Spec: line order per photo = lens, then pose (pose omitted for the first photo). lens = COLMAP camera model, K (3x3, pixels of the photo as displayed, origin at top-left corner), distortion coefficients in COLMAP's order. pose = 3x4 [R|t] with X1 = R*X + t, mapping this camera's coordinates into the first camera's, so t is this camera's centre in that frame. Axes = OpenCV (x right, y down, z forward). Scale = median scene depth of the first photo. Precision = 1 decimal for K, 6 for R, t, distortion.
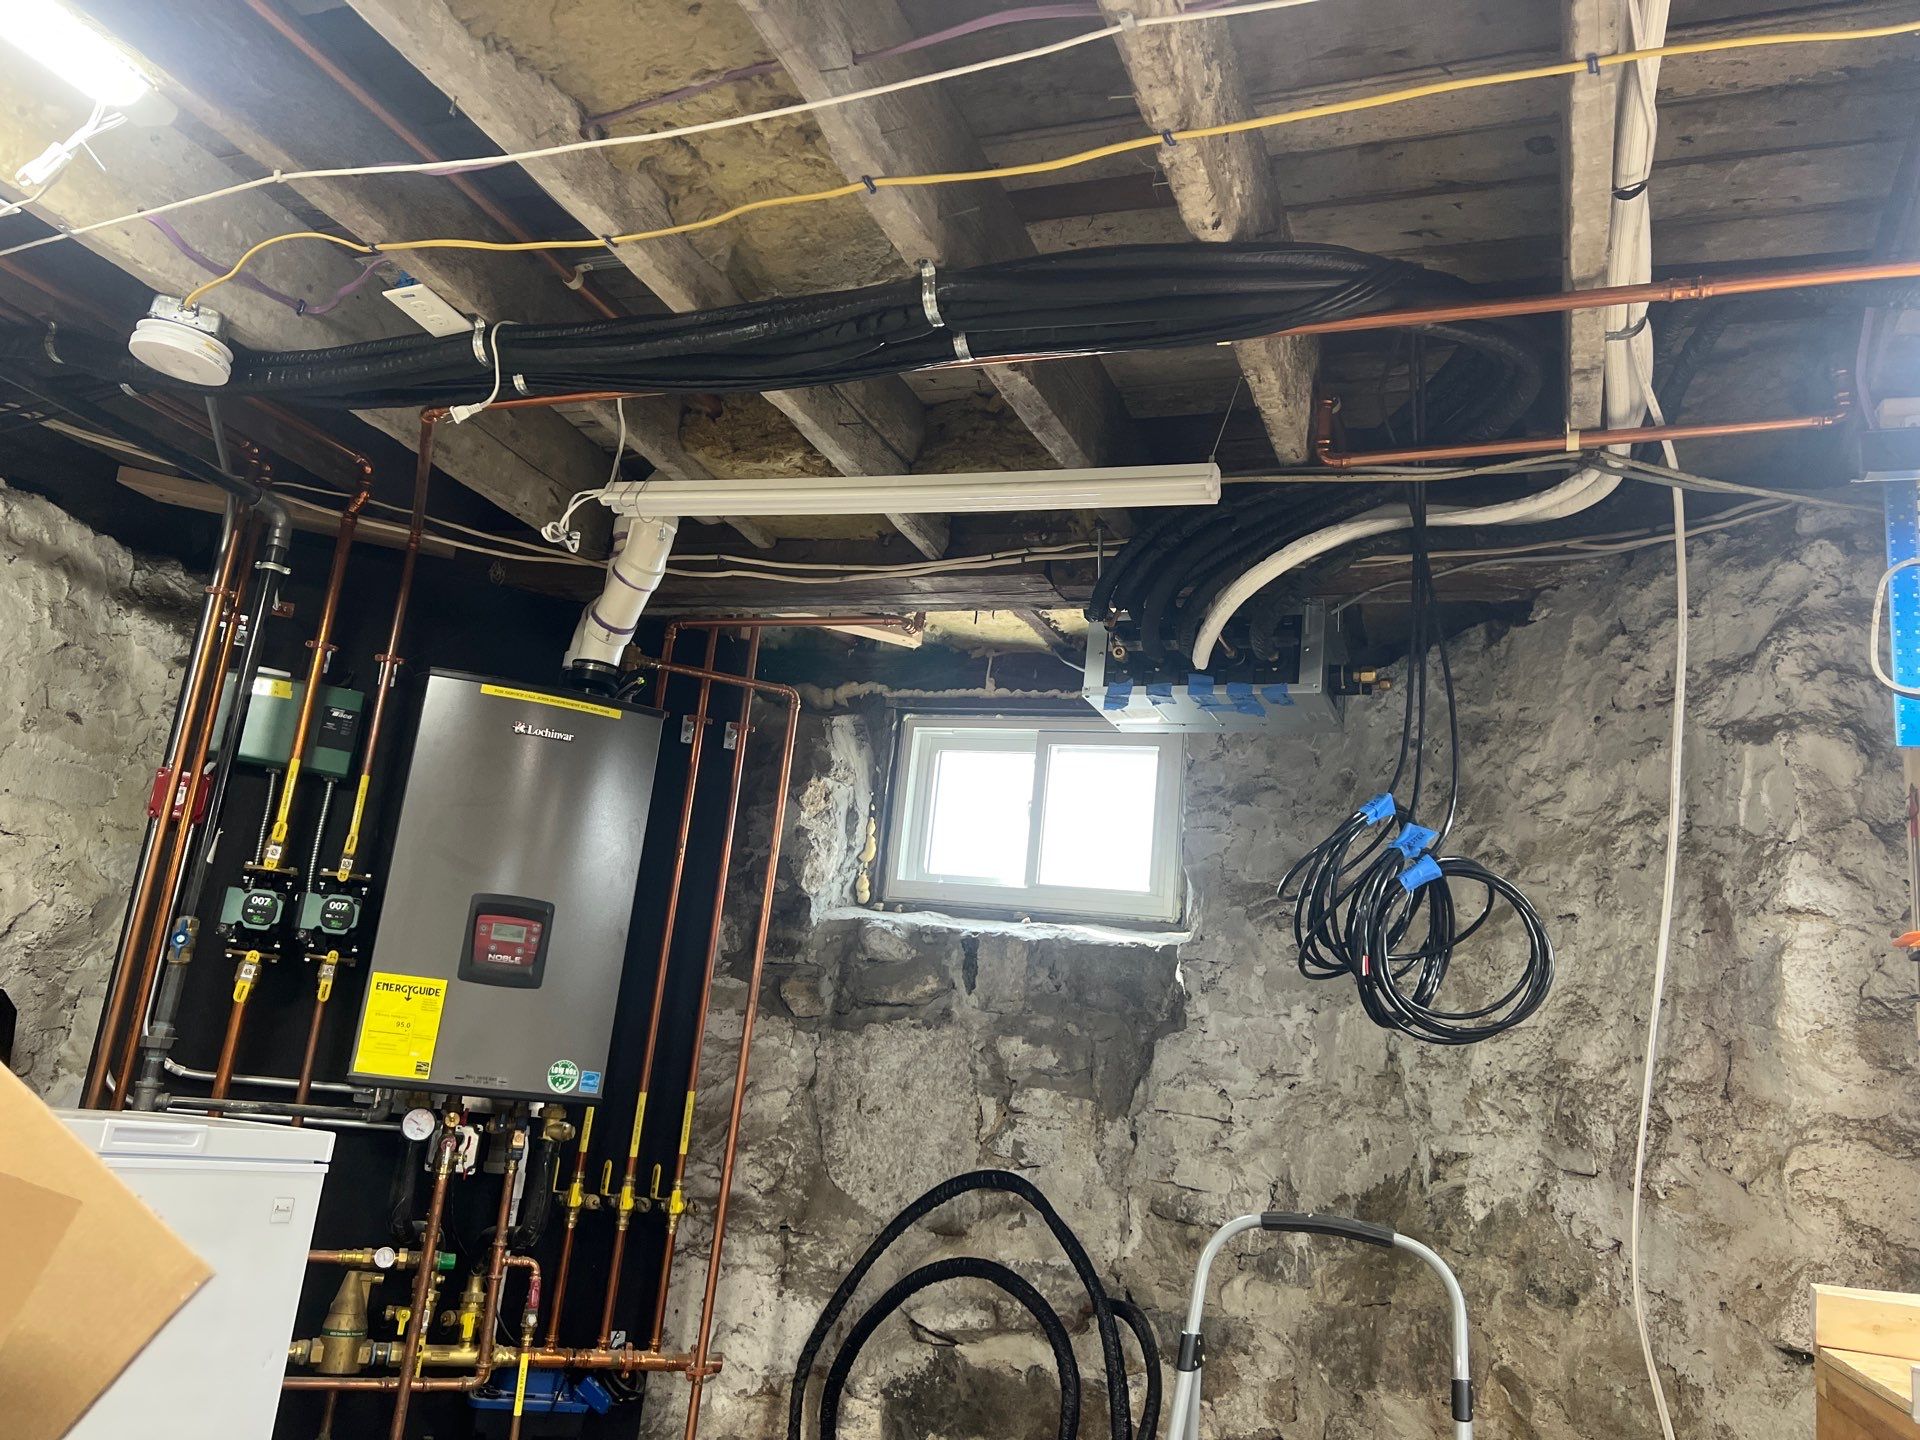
lens RADIAL K [[1484.0, 0, 997.0], [0, 1484.0, 706.4], [0, 0, 1]] dist [0.039898, -0.061208]
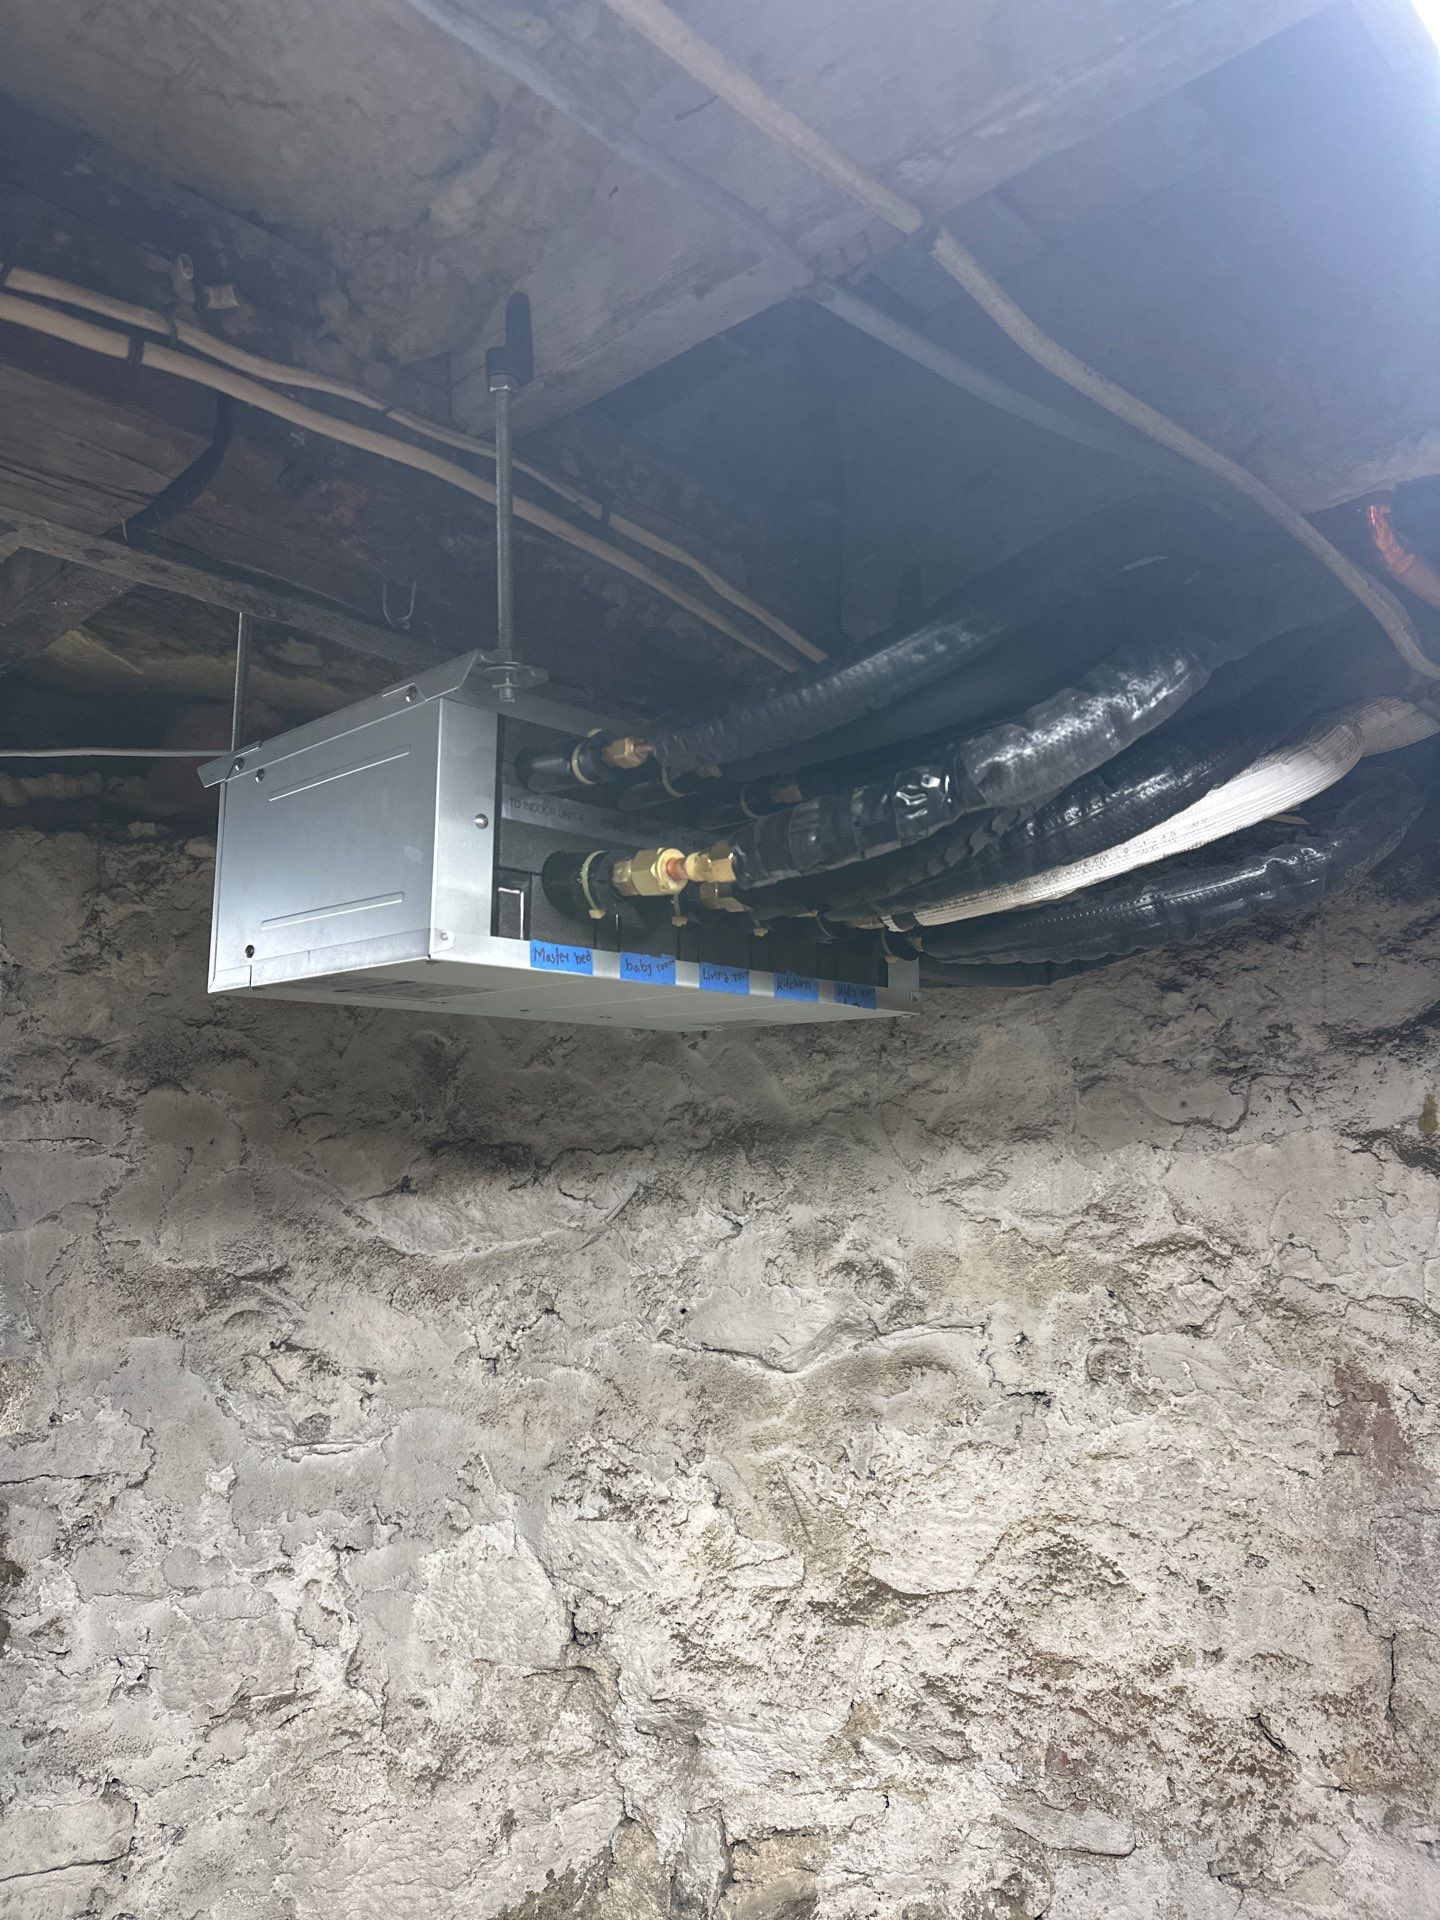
lens RADIAL K [[1352.6, 0, 710.8], [0, 1352.6, 960.0], [0, 0, 1]] dist [0.050660, -0.046200]
pose [[0.414957, 0.025506, 0.909483, -0.160371], [-0.207130, 0.976007, 0.067133, -0.037077], [-0.885950, -0.216238, 0.410284, 0.860129]]
